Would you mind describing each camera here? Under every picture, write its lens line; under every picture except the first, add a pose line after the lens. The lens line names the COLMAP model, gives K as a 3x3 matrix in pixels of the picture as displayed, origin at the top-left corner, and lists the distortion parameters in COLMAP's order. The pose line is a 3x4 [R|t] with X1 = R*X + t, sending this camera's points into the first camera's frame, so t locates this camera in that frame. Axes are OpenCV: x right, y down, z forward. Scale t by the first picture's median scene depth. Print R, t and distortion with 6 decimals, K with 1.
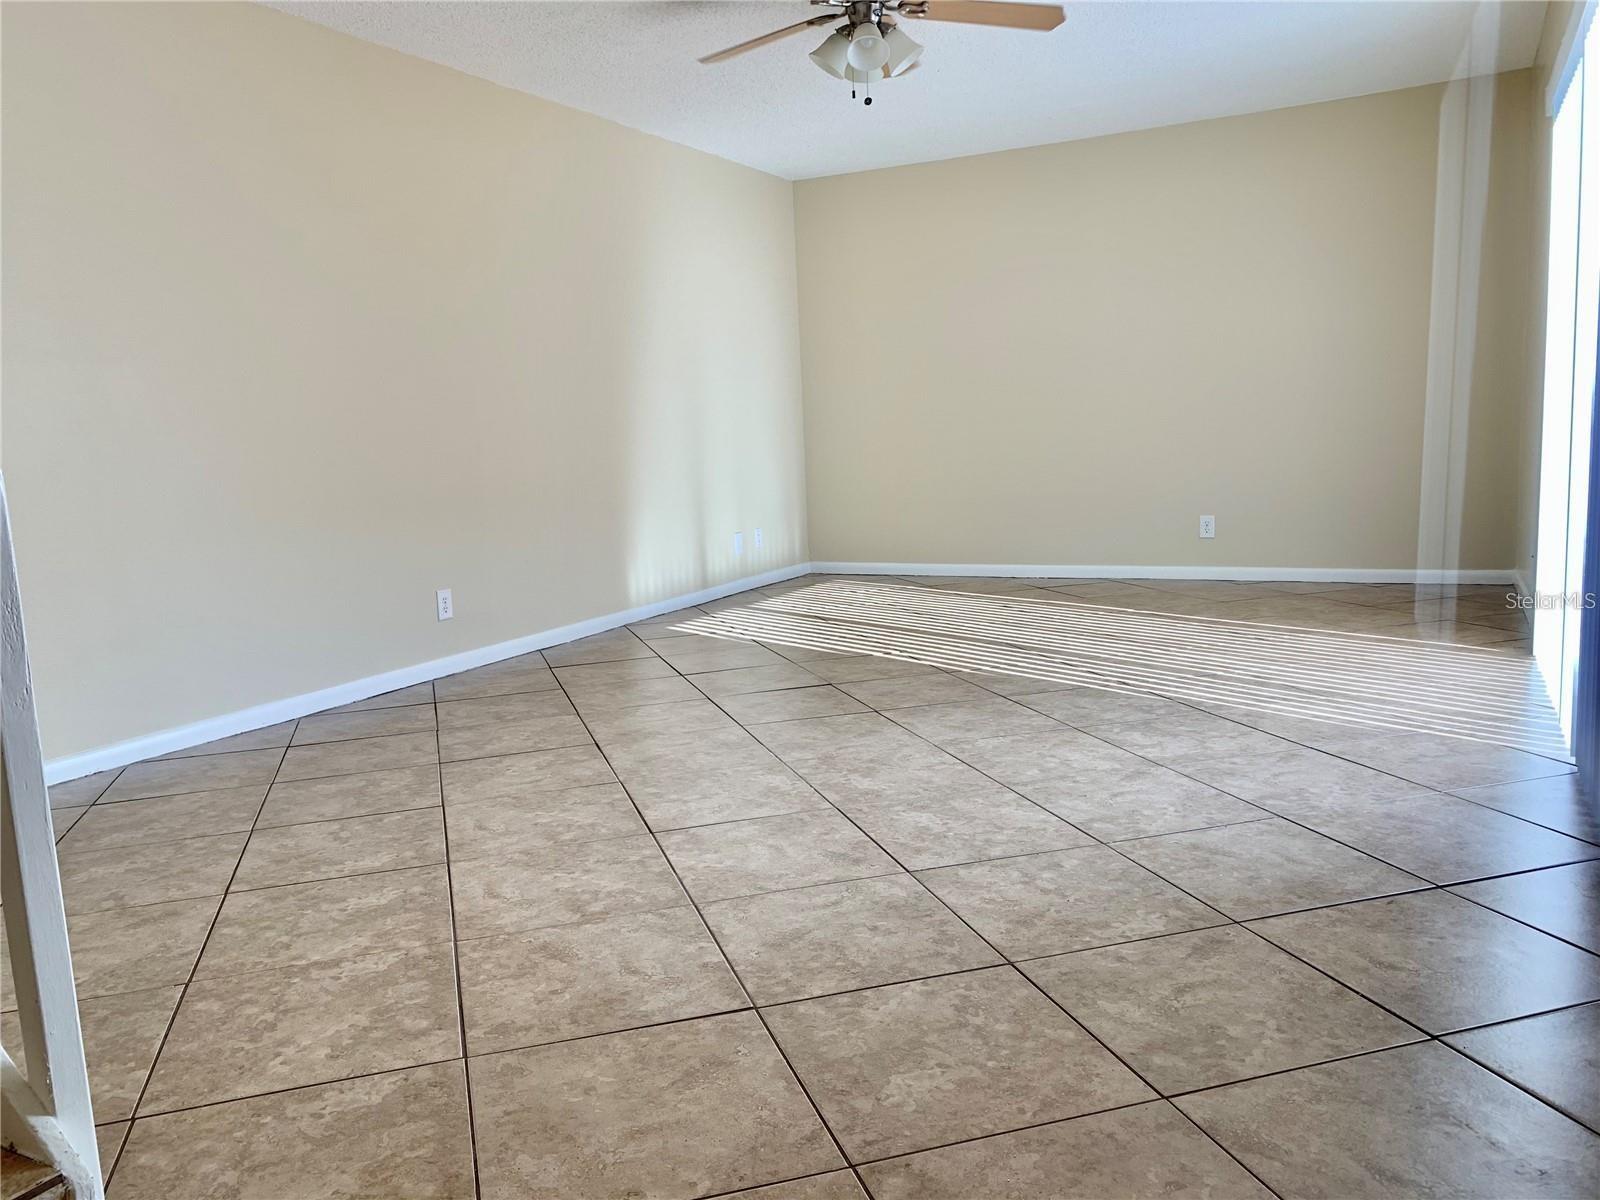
lens RADIAL K [[1236.2, 0, 796.7], [0, 1236.2, 604.4], [0, 0, 1]] dist [0.031662, -0.034291]
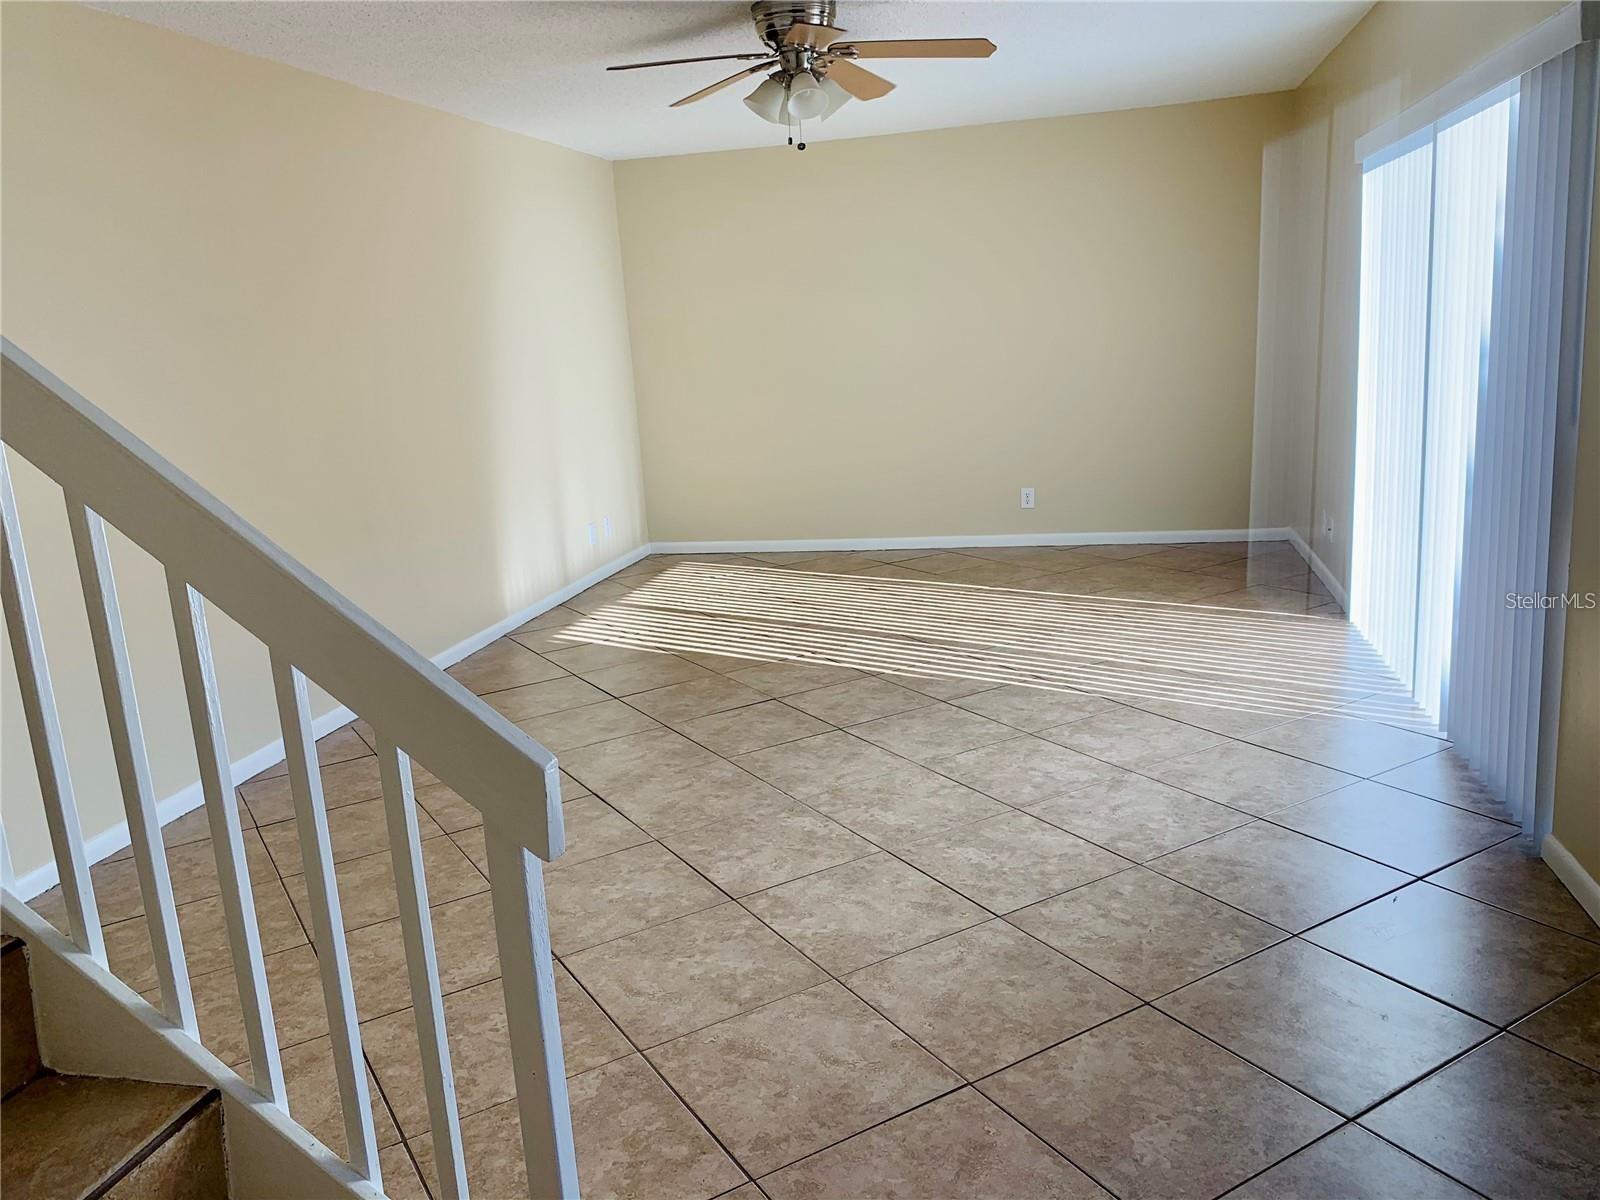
lens RADIAL K [[1236.2, 0, 791.9], [0, 1236.2, 594.1], [0, 0, 1]] dist [0.031662, -0.034291]
pose [[0.967320, -0.072045, 0.243108, -0.252786], [0.055437, 0.995680, 0.074490, -0.124524], [-0.247425, -0.058578, 0.967135, -0.018646]]
